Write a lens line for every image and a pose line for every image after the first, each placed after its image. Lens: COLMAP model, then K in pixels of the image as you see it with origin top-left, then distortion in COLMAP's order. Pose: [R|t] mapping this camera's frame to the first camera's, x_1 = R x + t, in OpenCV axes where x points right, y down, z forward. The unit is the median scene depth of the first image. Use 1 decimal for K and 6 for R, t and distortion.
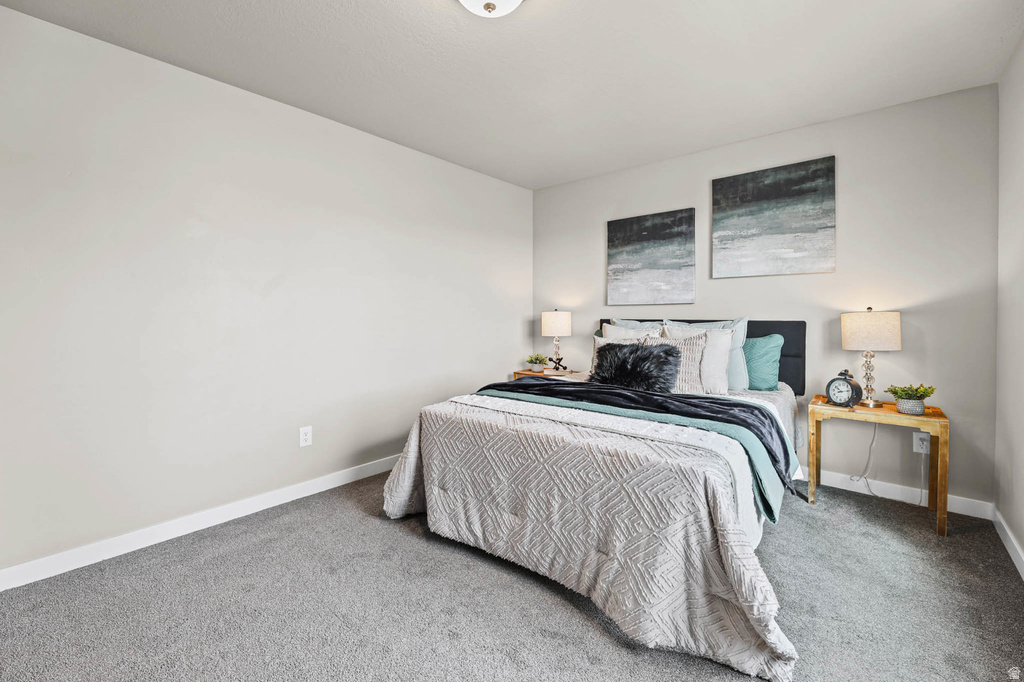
lens RADIAL K [[427.0, 0, 524.5], [0, 427.0, 321.1], [0, 0, 1]] dist [-0.002460, -0.000295]
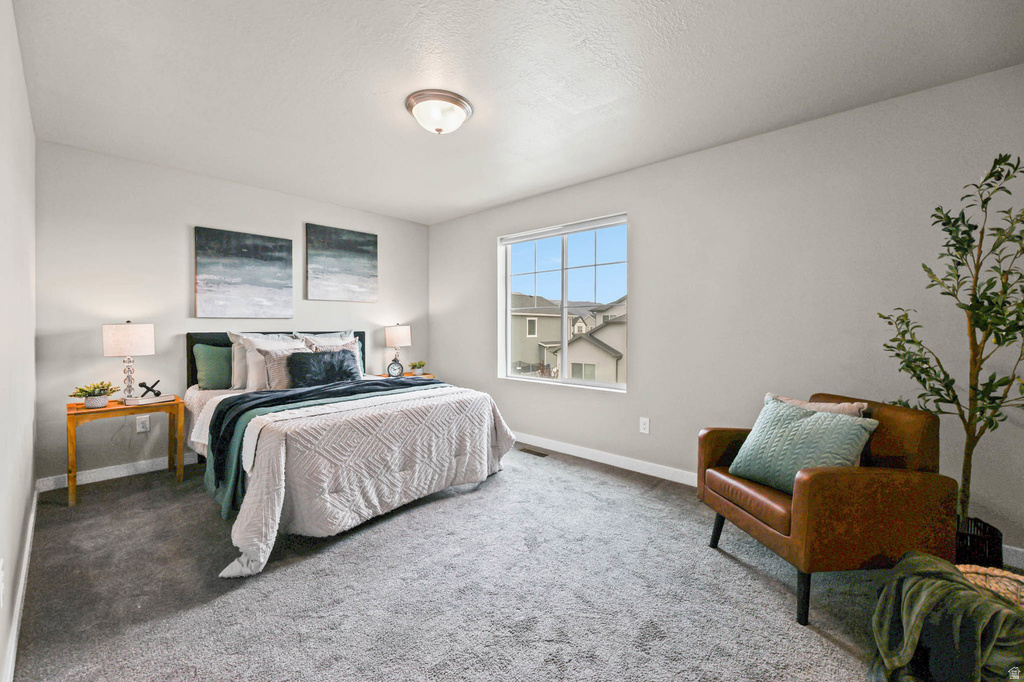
lens RADIAL K [[427.0, 0, 507.5], [0, 427.0, 335.1], [0, 0, 1]] dist [-0.002460, -0.000295]
pose [[0.035392, -0.018413, 0.999204, -0.942783], [0.015691, 0.999717, 0.017866, -0.006883], [-0.999250, 0.015046, 0.035671, 0.403412]]
